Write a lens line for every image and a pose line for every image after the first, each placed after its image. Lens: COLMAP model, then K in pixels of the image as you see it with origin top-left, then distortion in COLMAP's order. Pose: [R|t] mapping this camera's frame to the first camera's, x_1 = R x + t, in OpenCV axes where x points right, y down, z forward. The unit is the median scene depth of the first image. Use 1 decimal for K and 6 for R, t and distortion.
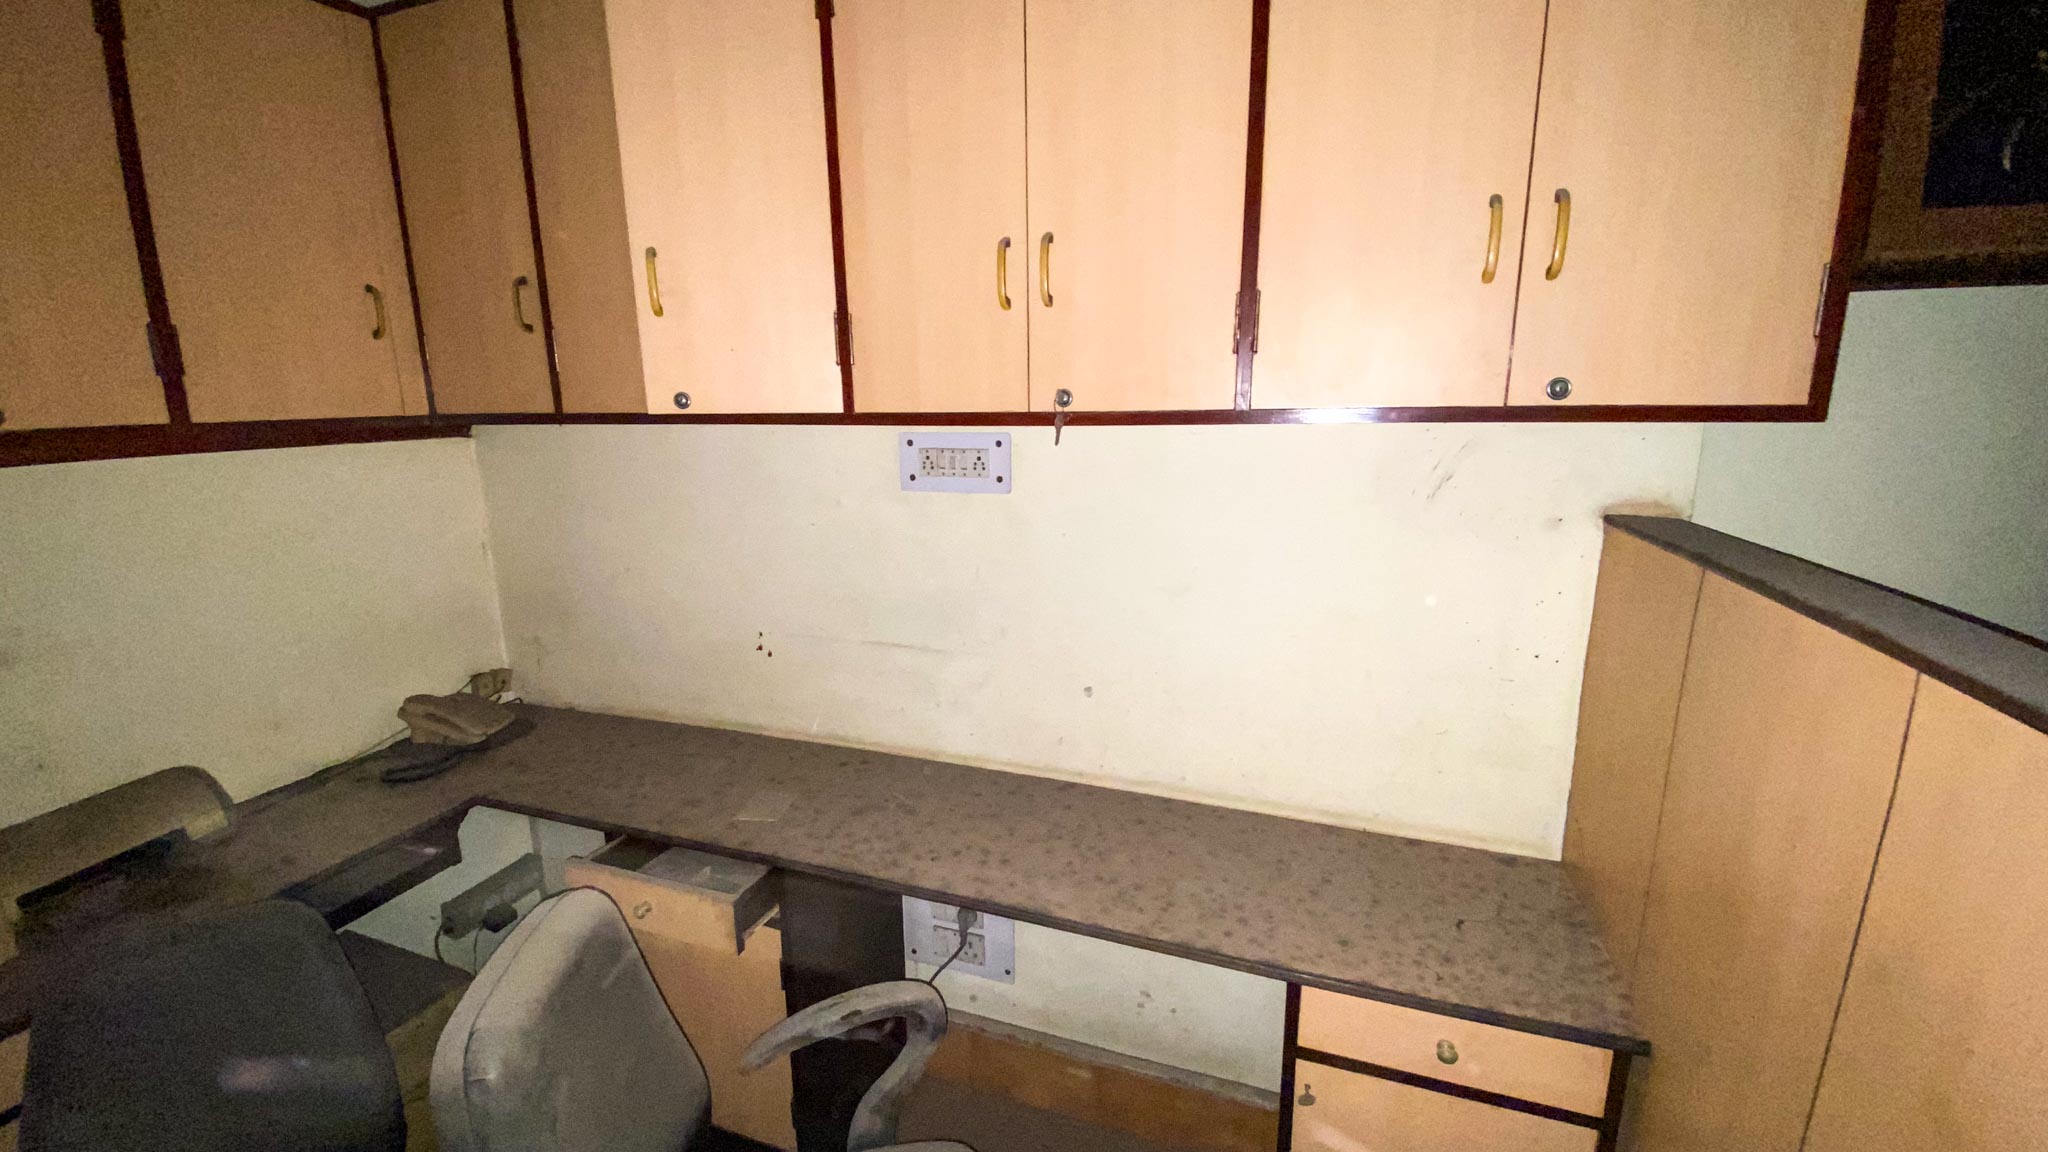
lens RADIAL K [[824.3, 0, 1020.9], [0, 824.3, 578.1], [0, 0, 1]] dist [0.020116, -0.018502]
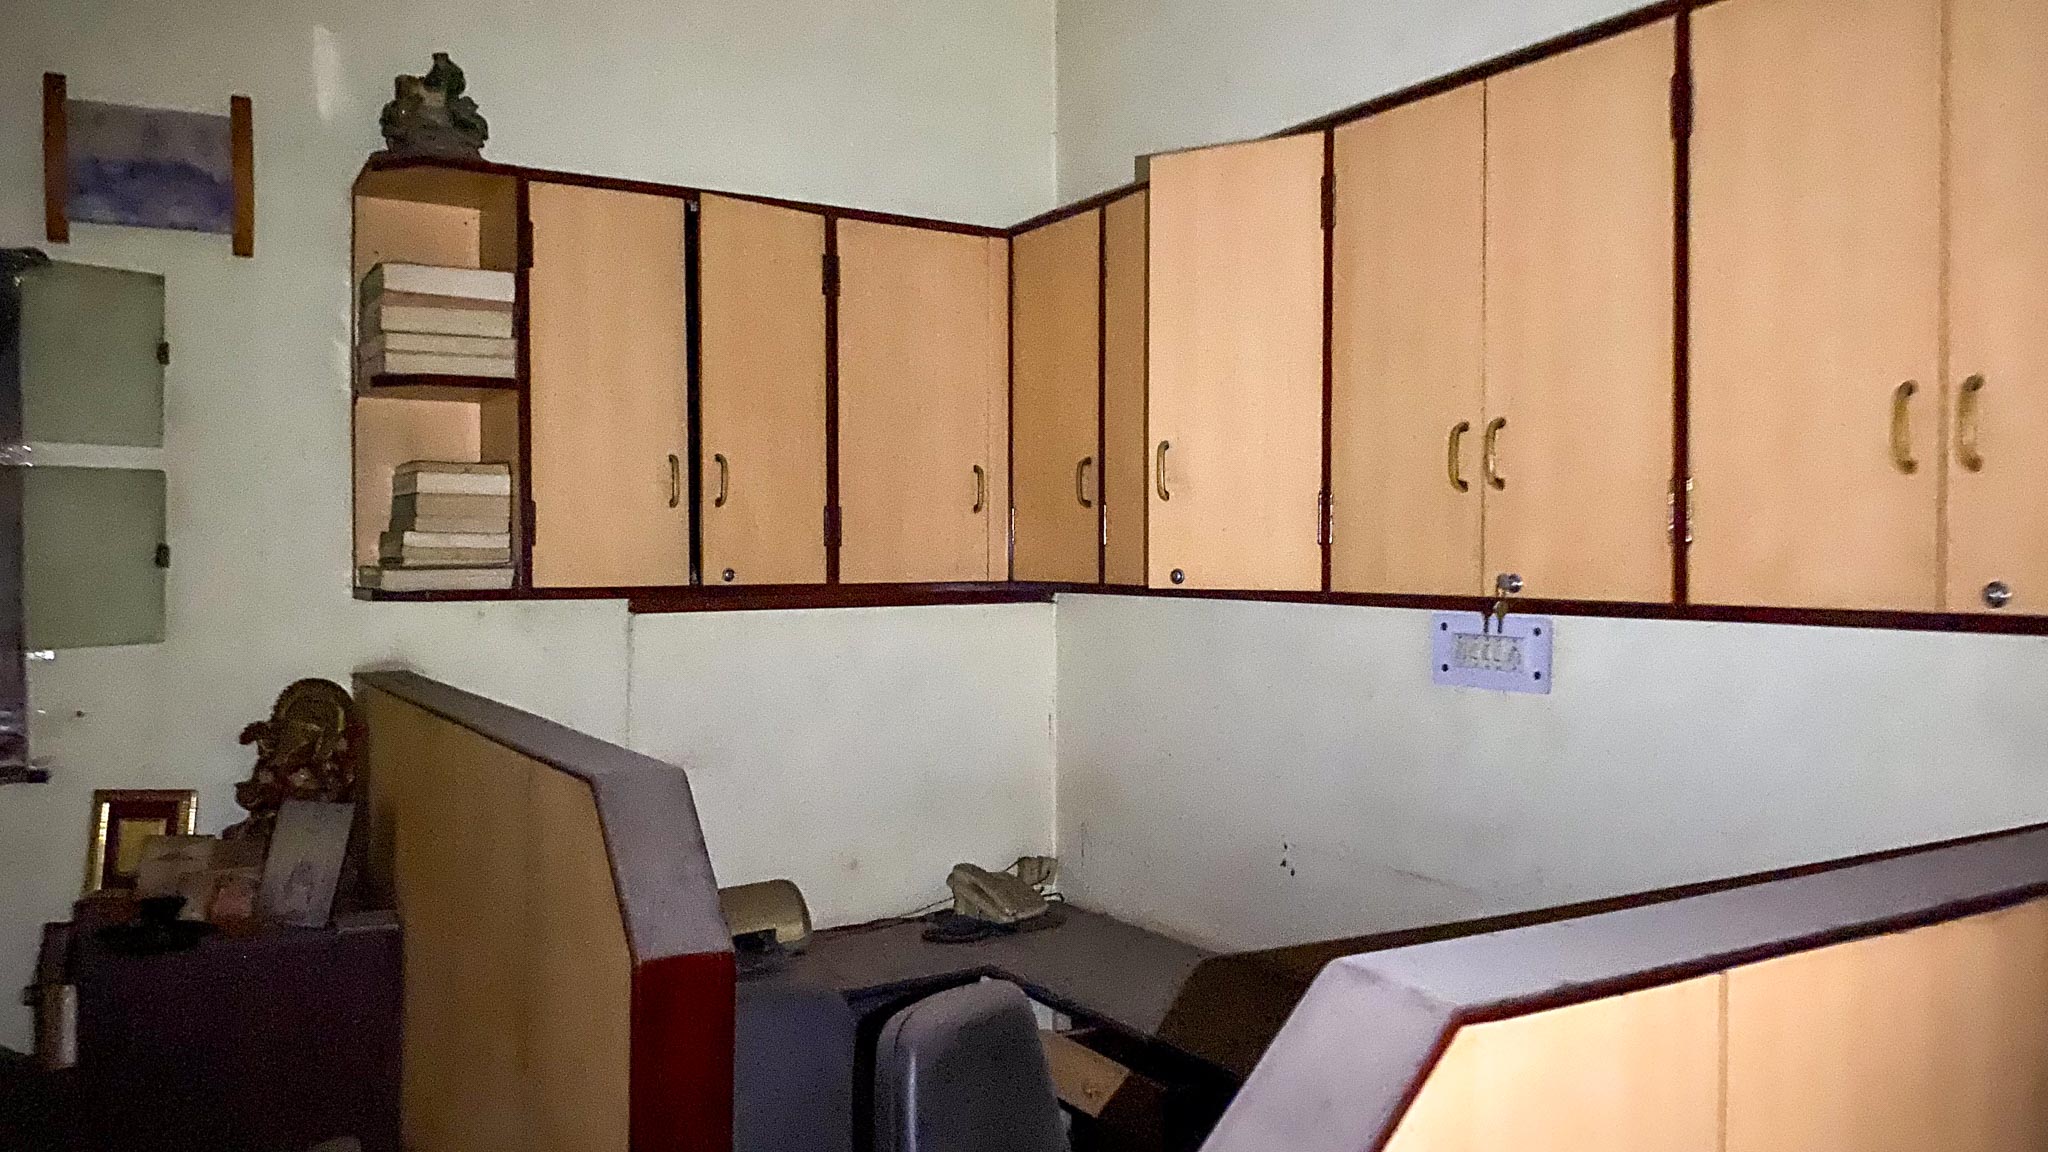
lens RADIAL K [[1567.3, 0, 1048.4], [0, 1567.3, 549.7], [0, 0, 1]] dist [0.016954, -0.032065]
pose [[0.792923, 0.013840, -0.609164, 0.568411], [-0.140312, 0.977022, -0.160440, 0.079281], [0.592946, 0.212690, 0.776645, -0.547785]]
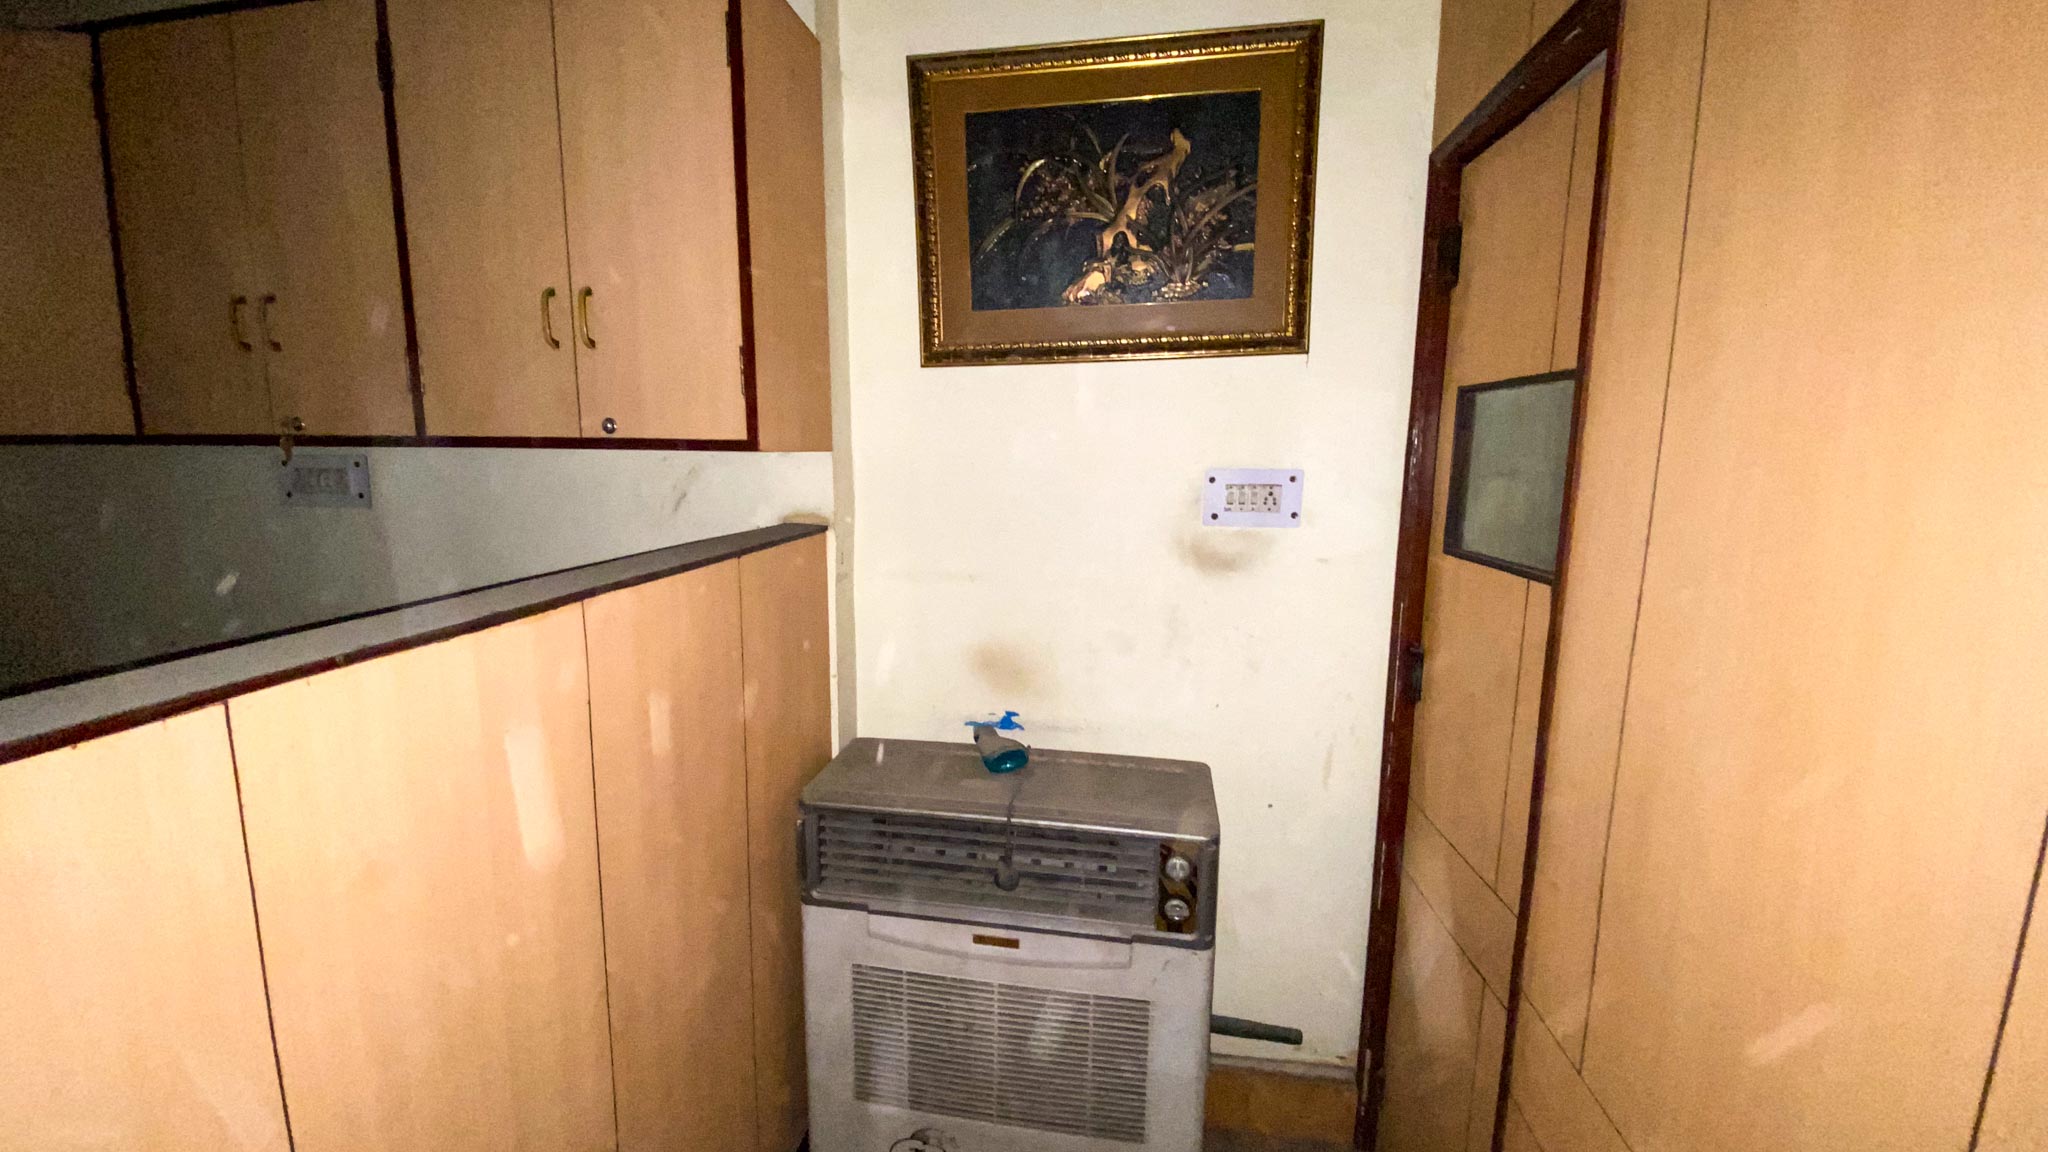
lens RADIAL K [[820.7, 0, 1031.4], [0, 820.7, 581.1], [0, 0, 1]] dist [-0.023501, -0.004028]
pose [[0.976542, -0.008901, 0.215141, 0.692857], [0.018687, 0.998879, -0.043497, 0.070712], [-0.214513, 0.046497, 0.975614, -0.318461]]
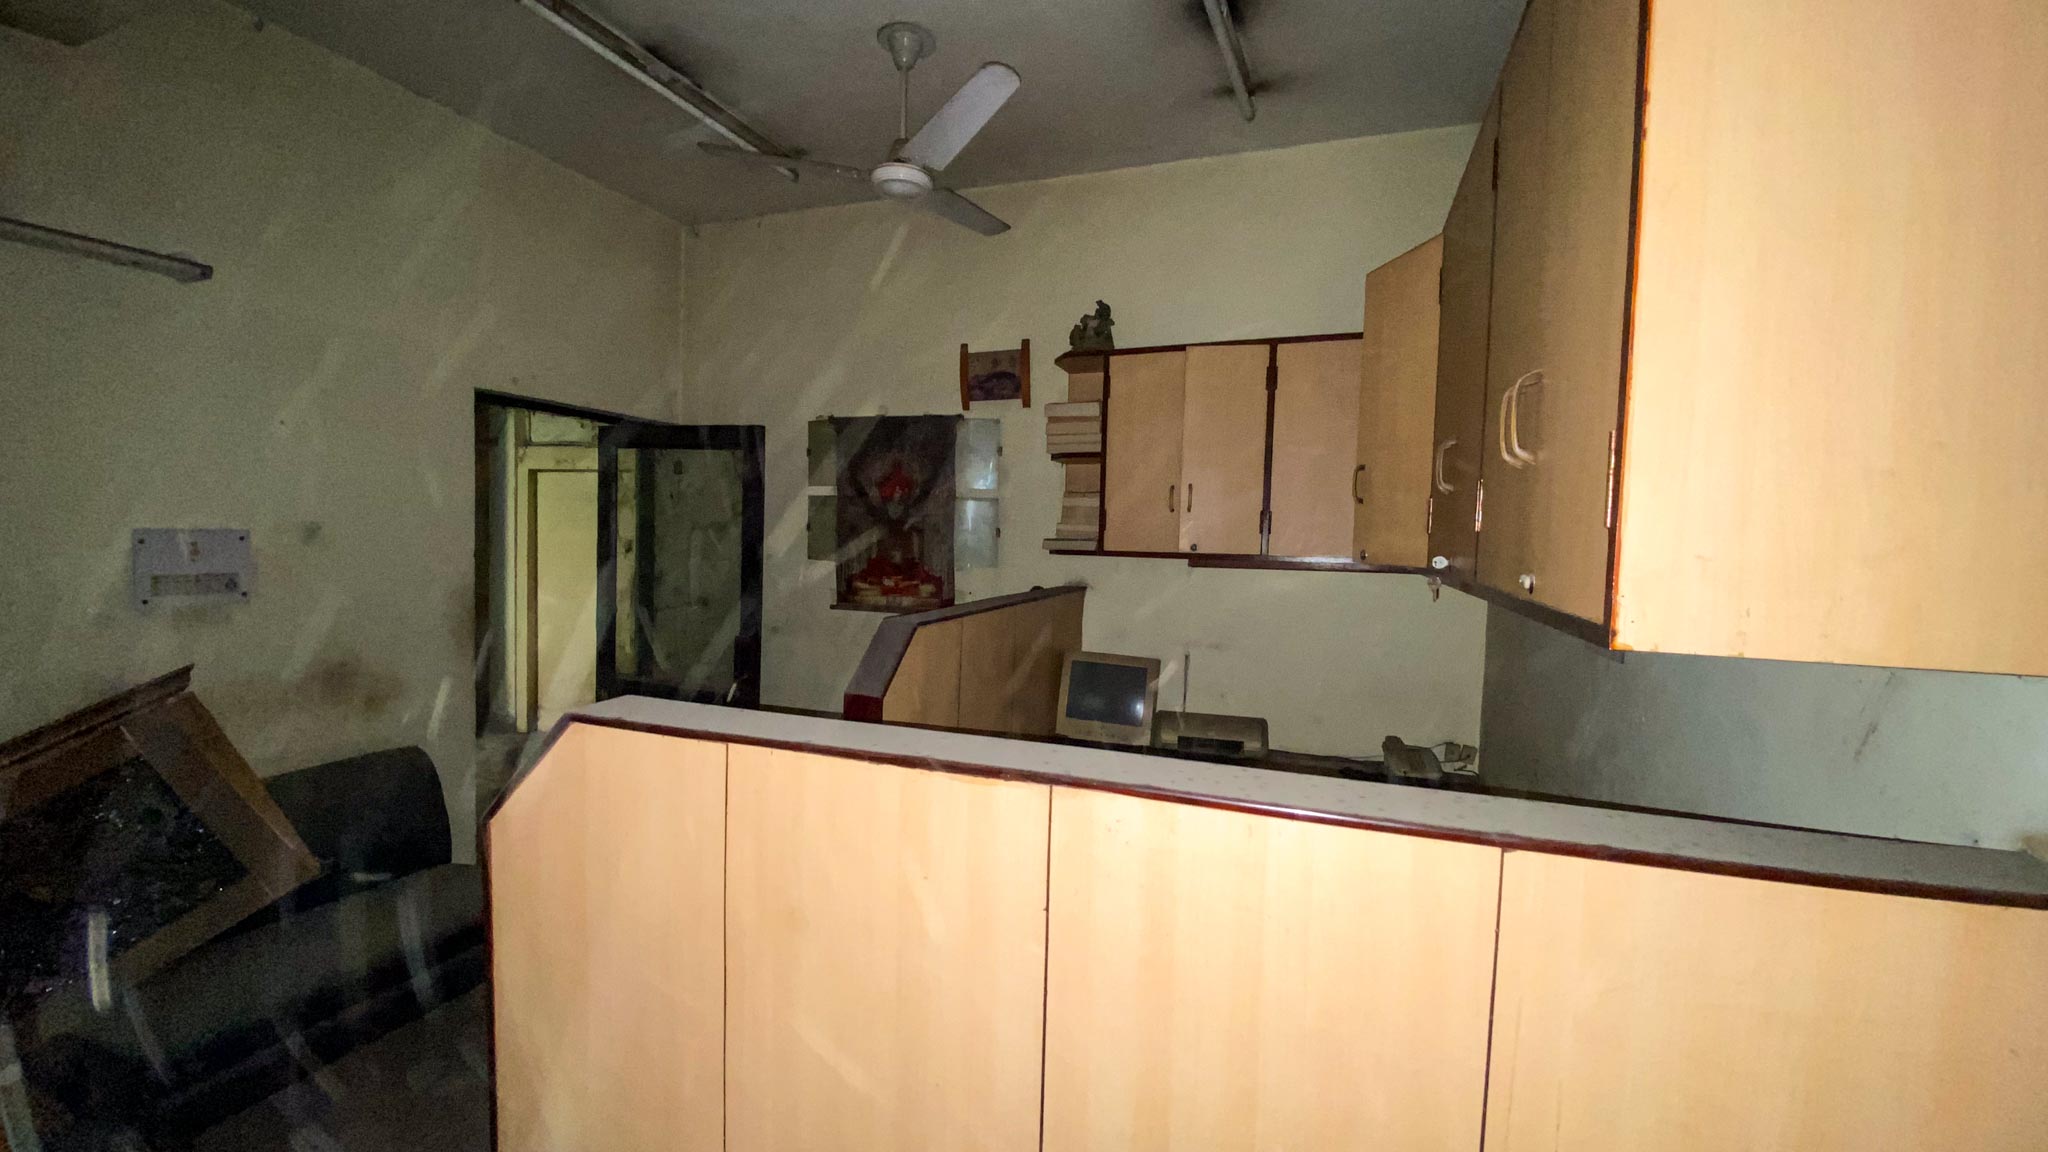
lens RADIAL K [[824.3, 0, 1023.2], [0, 824.3, 580.4], [0, 0, 1]] dist [0.020116, -0.018502]
pose [[-0.009651, 0.070677, -0.997453, 1.005922], [-0.237653, 0.968756, 0.070943, -0.108626], [0.971302, 0.237732, 0.007447, 0.319118]]
